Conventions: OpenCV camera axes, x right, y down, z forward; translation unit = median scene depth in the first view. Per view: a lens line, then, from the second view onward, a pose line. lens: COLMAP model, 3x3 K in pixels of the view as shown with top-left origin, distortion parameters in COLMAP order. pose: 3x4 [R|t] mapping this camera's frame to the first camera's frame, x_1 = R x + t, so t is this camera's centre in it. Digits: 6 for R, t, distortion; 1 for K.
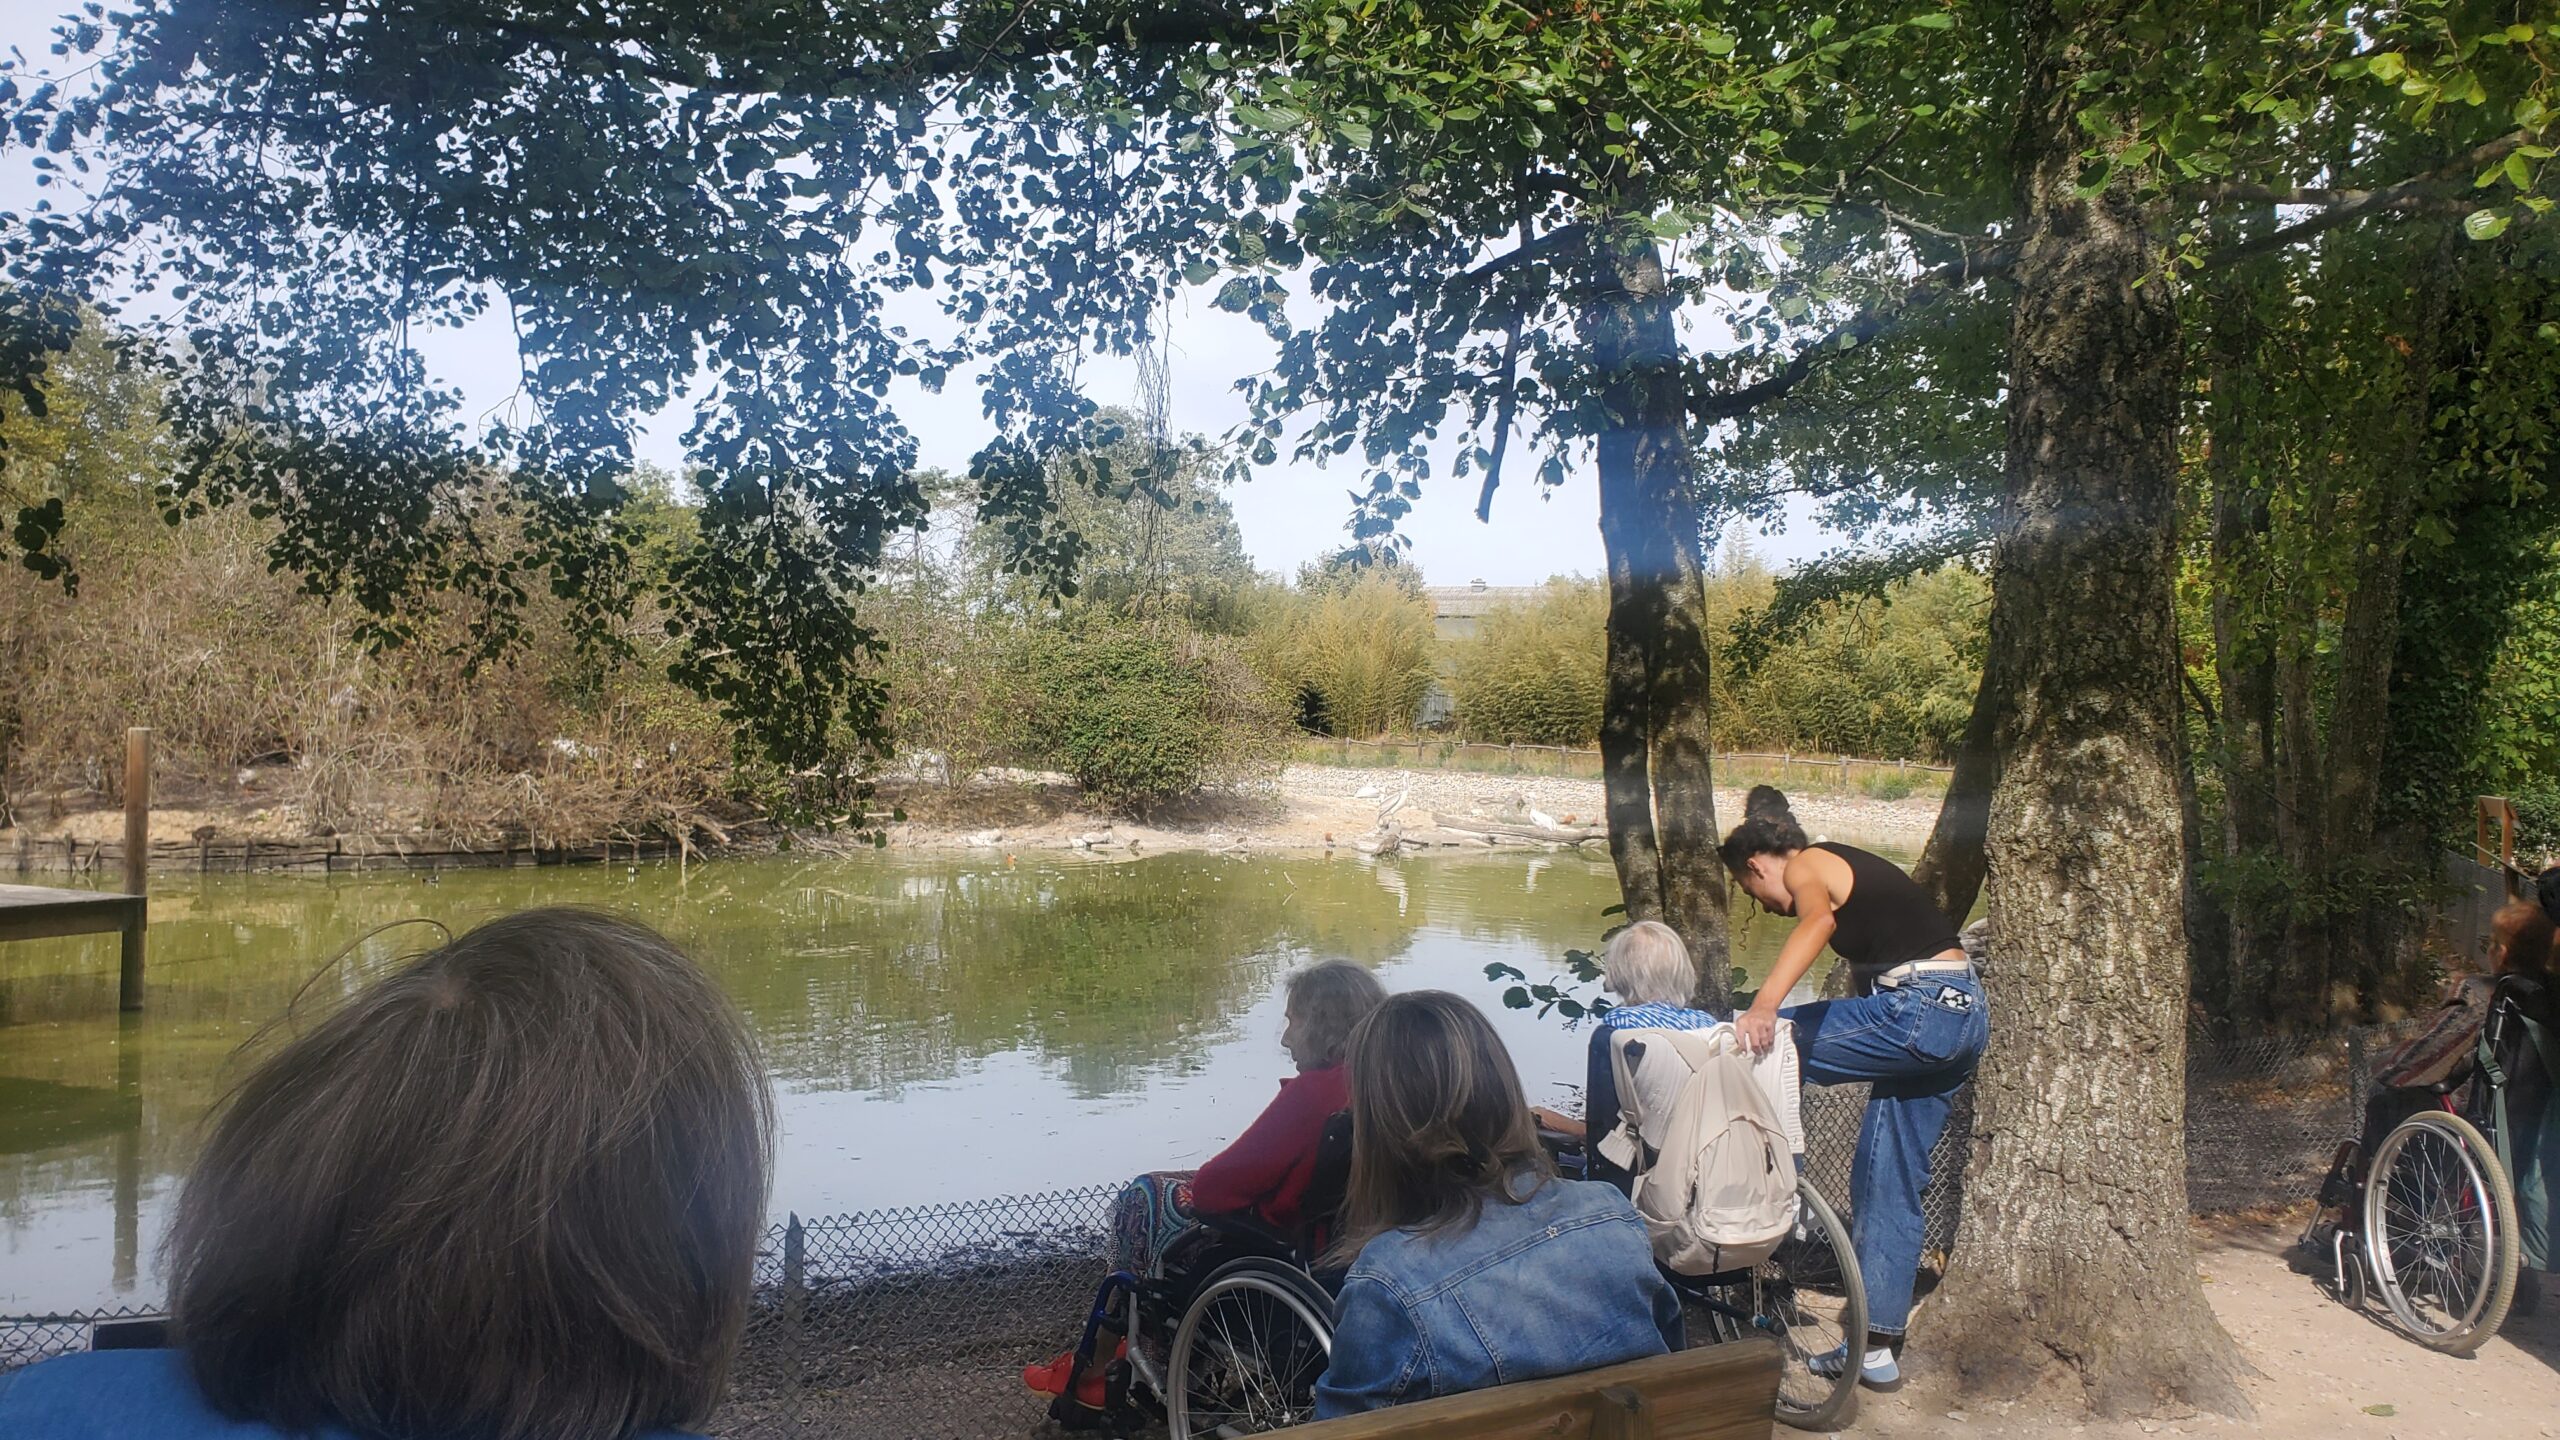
lens RADIAL K [[1950.0, 0, 1280.0], [0, 1950.0, 720.0], [0, 0, 1]] dist [0.051248, 0.004359]
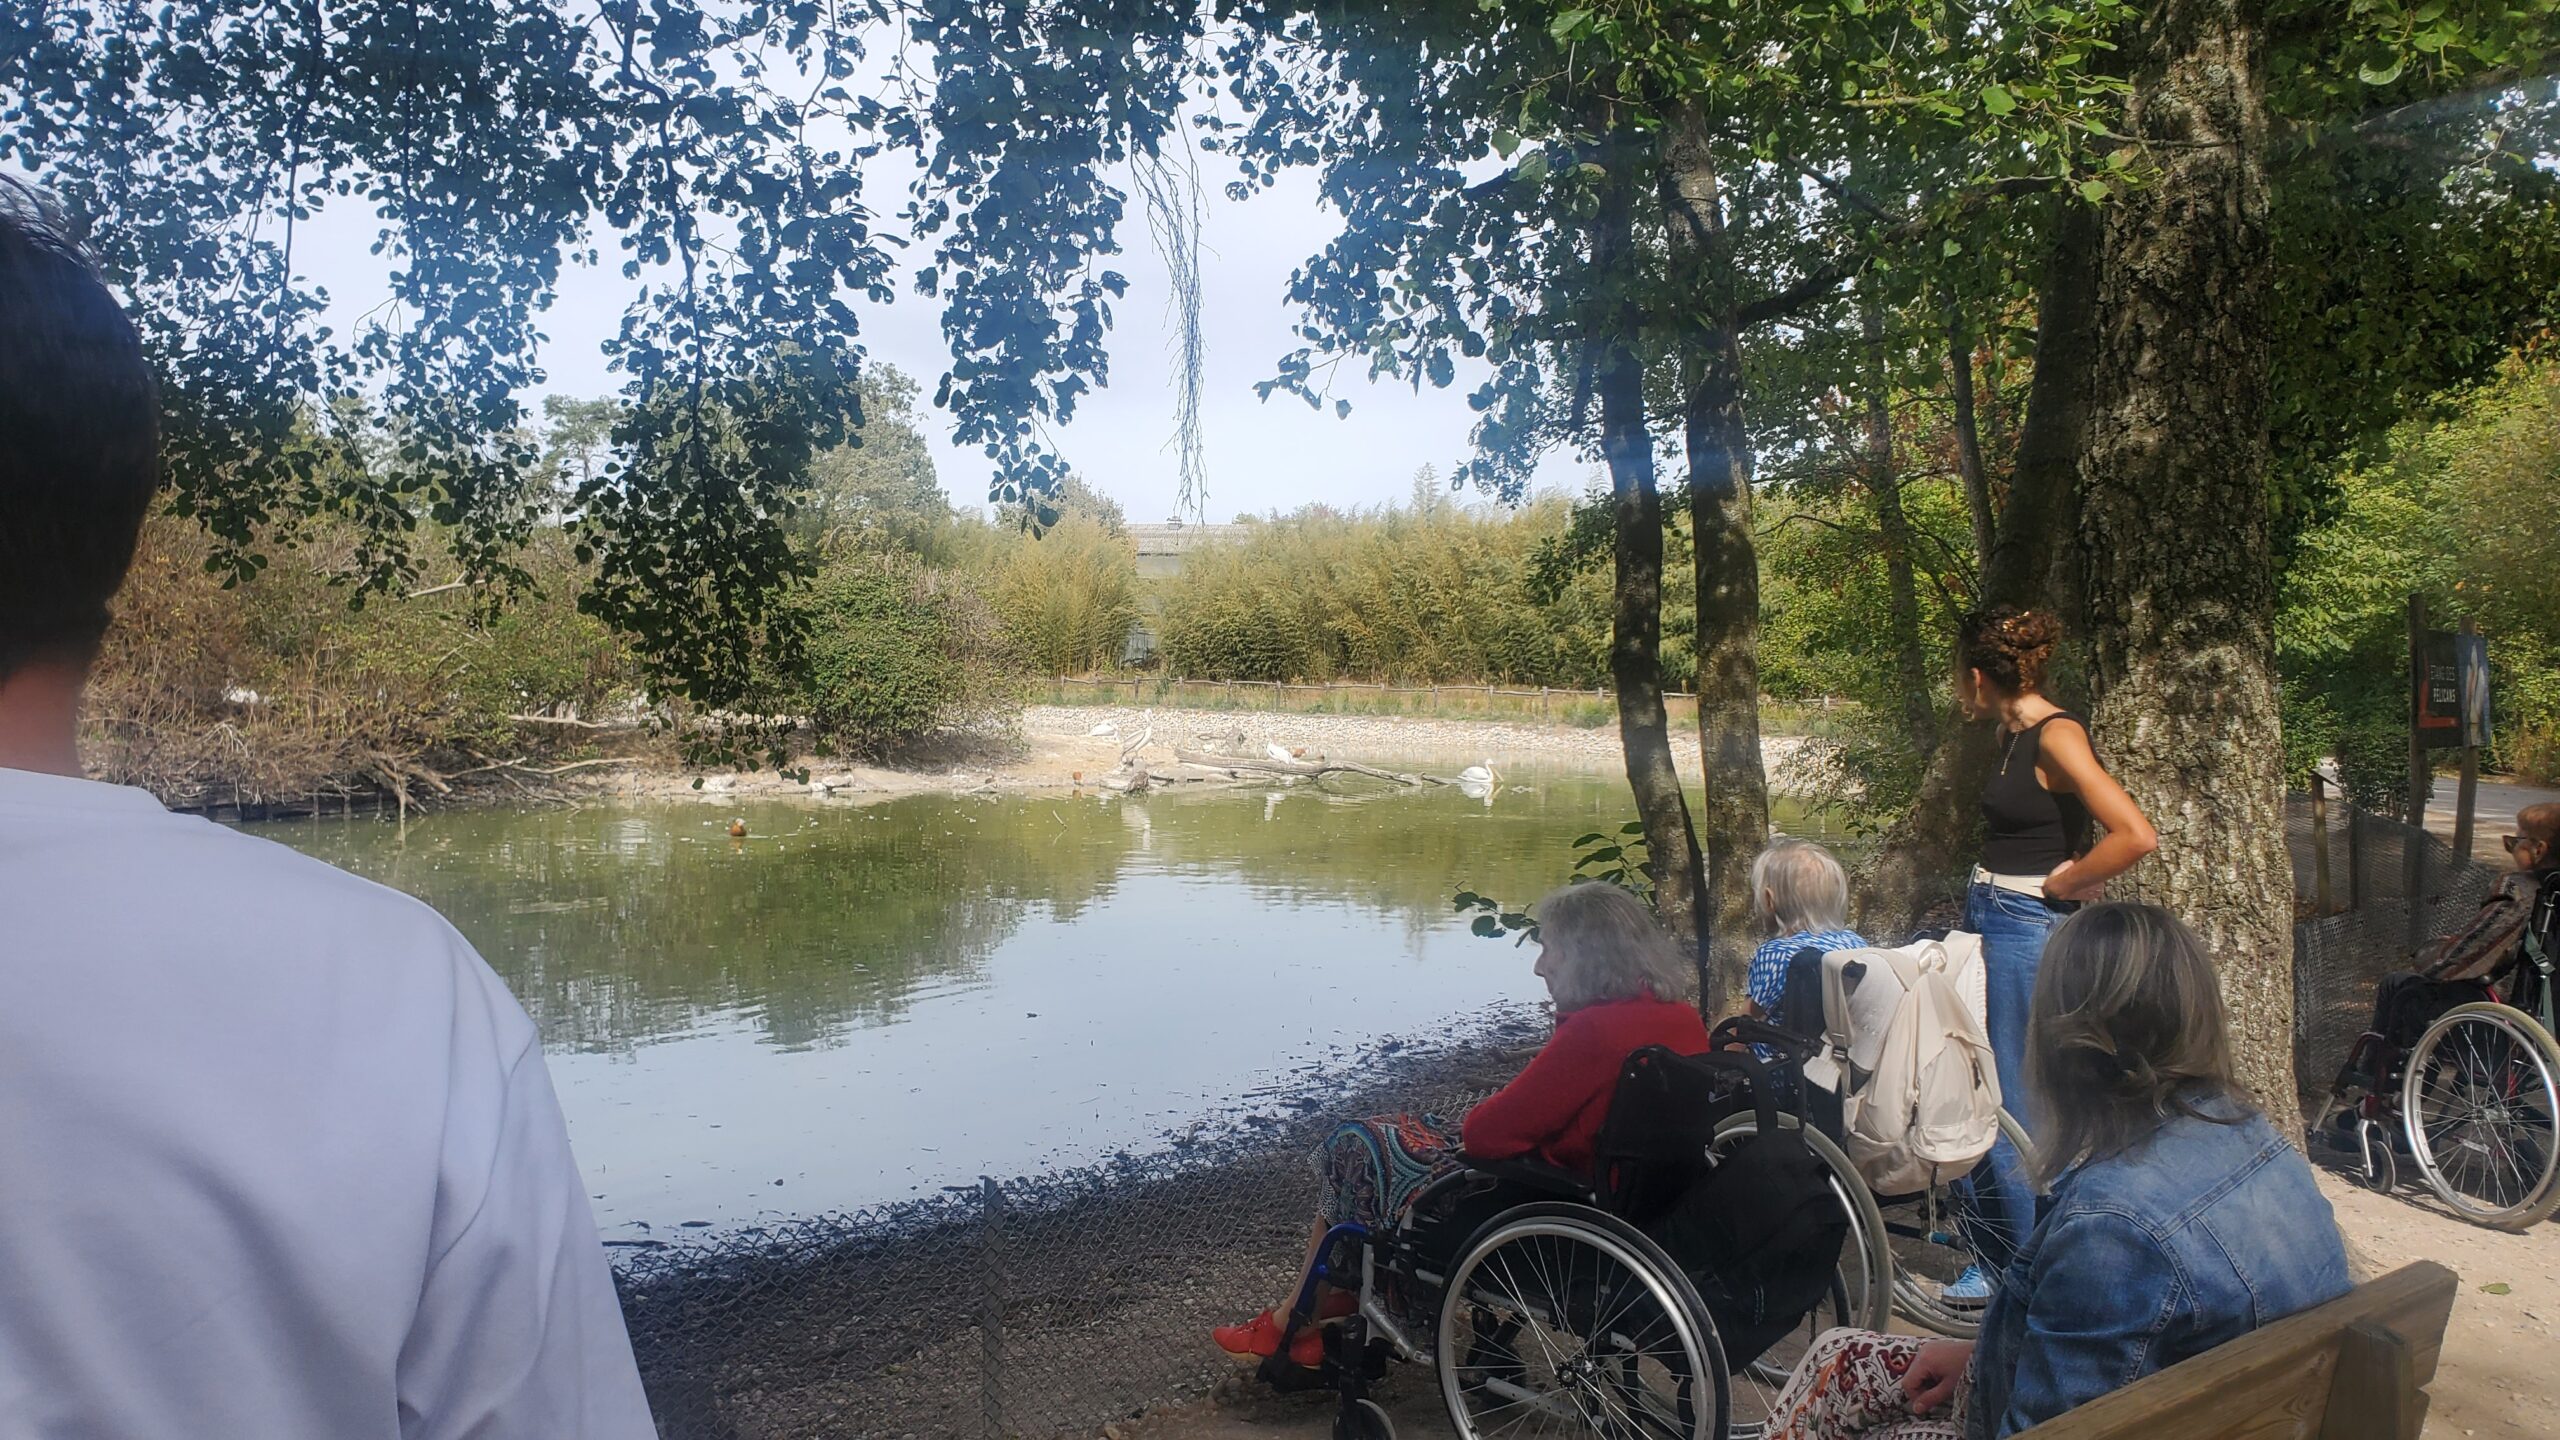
lens RADIAL K [[1972.9, 0, 1280.0], [0, 1972.9, 720.0], [0, 0, 1]] dist [-0.030389, 0.158709]
pose [[0.989162, -0.016382, 0.145912, -0.122612], [0.011679, 0.999386, 0.033030, 0.003950], [-0.146364, -0.030968, 0.988746, 0.037565]]
